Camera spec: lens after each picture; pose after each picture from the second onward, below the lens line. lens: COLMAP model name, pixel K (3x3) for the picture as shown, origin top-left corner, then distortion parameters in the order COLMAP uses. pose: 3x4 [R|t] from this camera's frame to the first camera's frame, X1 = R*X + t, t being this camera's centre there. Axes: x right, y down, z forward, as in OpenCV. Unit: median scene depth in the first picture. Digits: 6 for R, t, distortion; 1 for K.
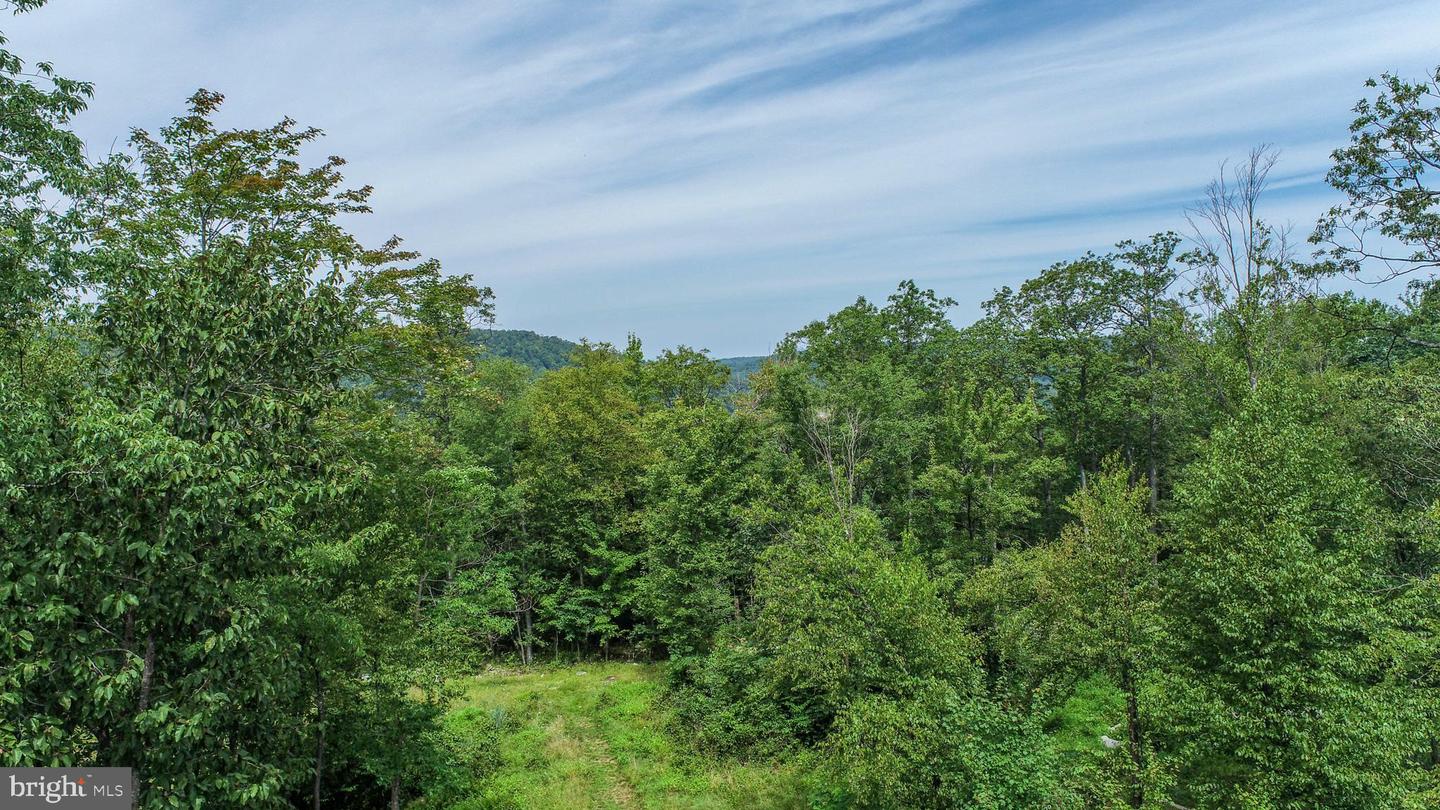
lens RADIAL K [[970.6, 0, 719.1], [0, 970.6, 408.1], [0, 0, 1]] dist [-0.016971, 0.007601]
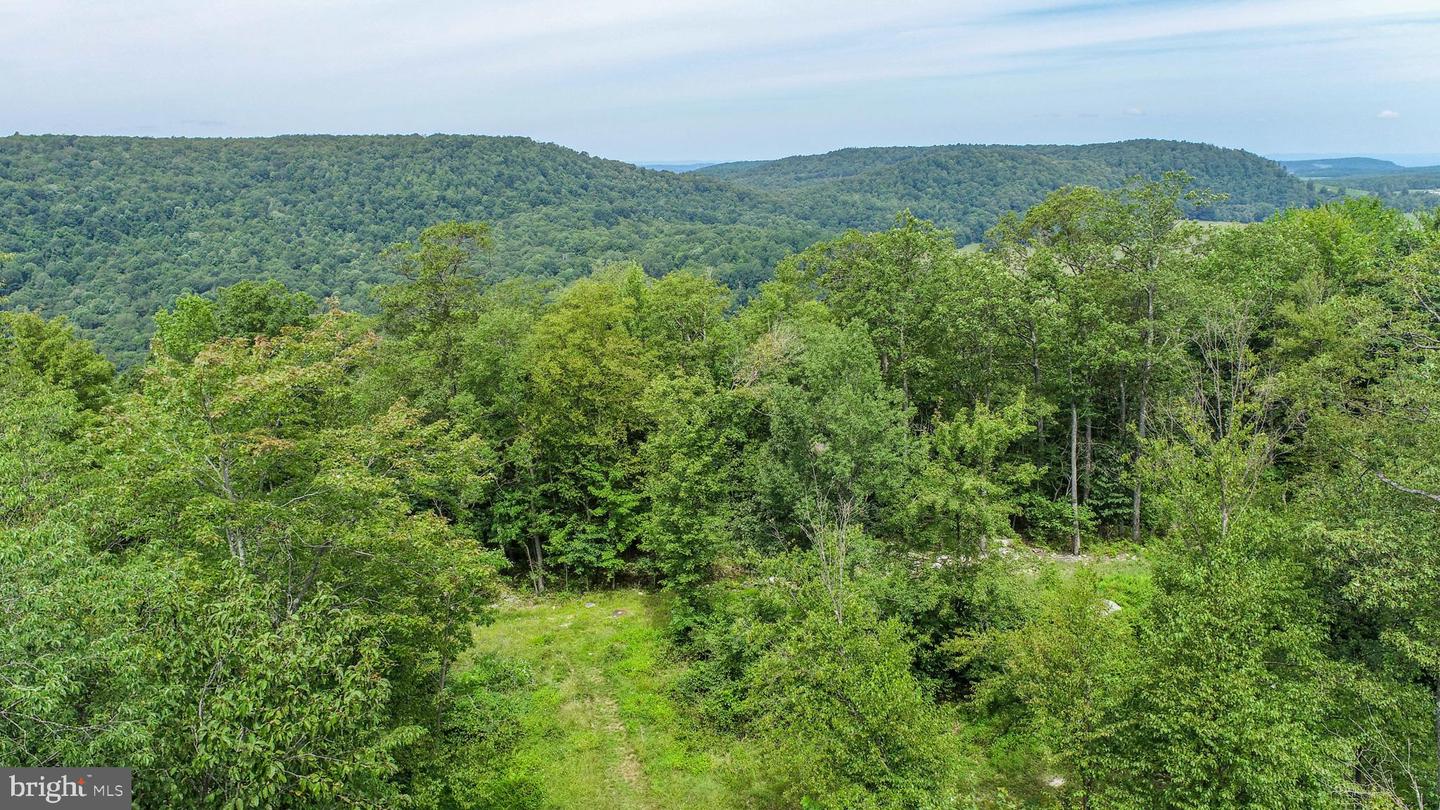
lens RADIAL K [[970.6, 0, 719.1], [0, 970.6, 408.1], [0, 0, 1]] dist [-0.016971, 0.007601]
pose [[0.999990, -0.002978, -0.003321, 0.003756], [0.003576, 0.980259, 0.197684, -0.148945], [0.002666, -0.197694, 0.980260, -0.004037]]
